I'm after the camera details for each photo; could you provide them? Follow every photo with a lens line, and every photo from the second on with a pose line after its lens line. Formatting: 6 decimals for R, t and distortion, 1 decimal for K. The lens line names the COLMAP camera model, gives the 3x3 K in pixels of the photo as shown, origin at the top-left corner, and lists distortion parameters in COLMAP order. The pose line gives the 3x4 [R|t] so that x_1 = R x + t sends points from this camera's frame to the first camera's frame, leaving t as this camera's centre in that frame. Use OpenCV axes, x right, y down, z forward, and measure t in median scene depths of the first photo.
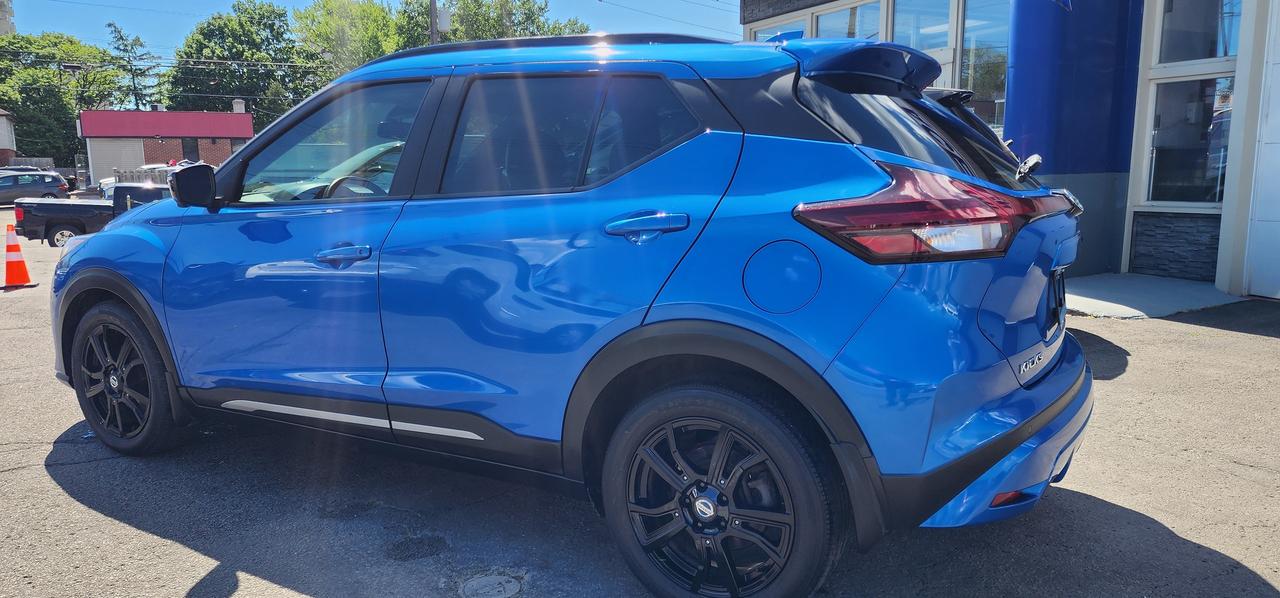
lens RADIAL K [[874.7, 0, 641.3], [0, 874.7, 272.6], [0, 0, 1]] dist [0.113588, -0.147394]
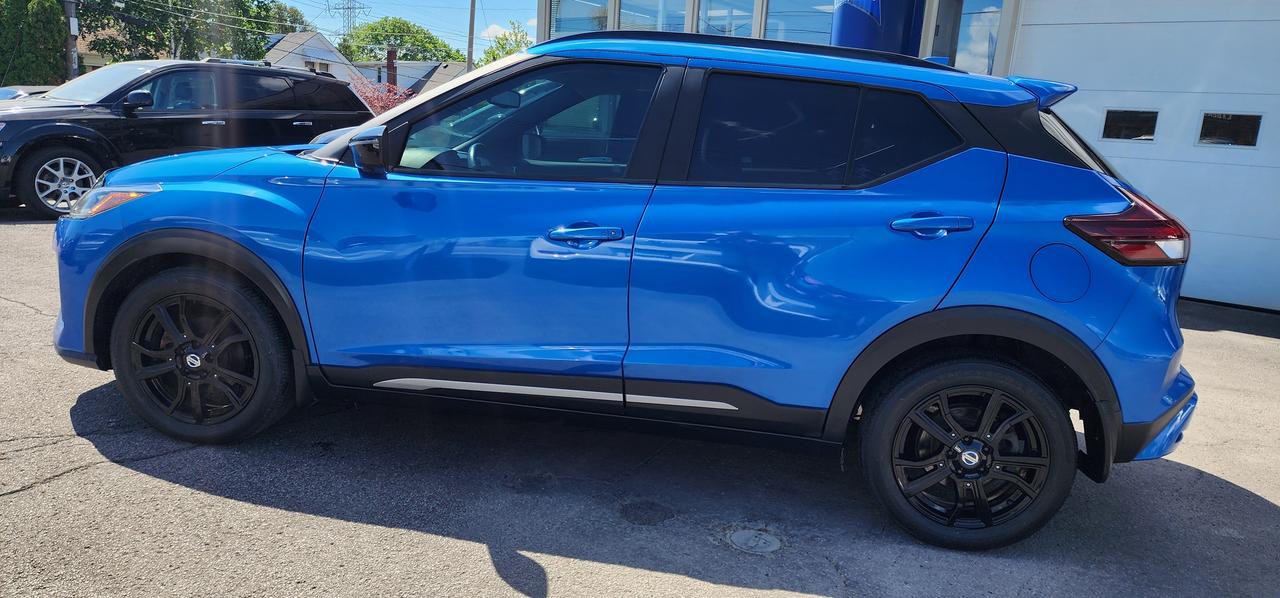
lens RADIAL K [[874.7, 0, 641.3], [0, 874.7, 272.6], [0, 0, 1]] dist [0.113588, -0.147394]
pose [[0.917557, 0.015082, 0.397318, -0.771053], [-0.036726, 0.998223, 0.046924, -0.029009], [-0.395904, -0.057647, 0.916481, 0.057342]]
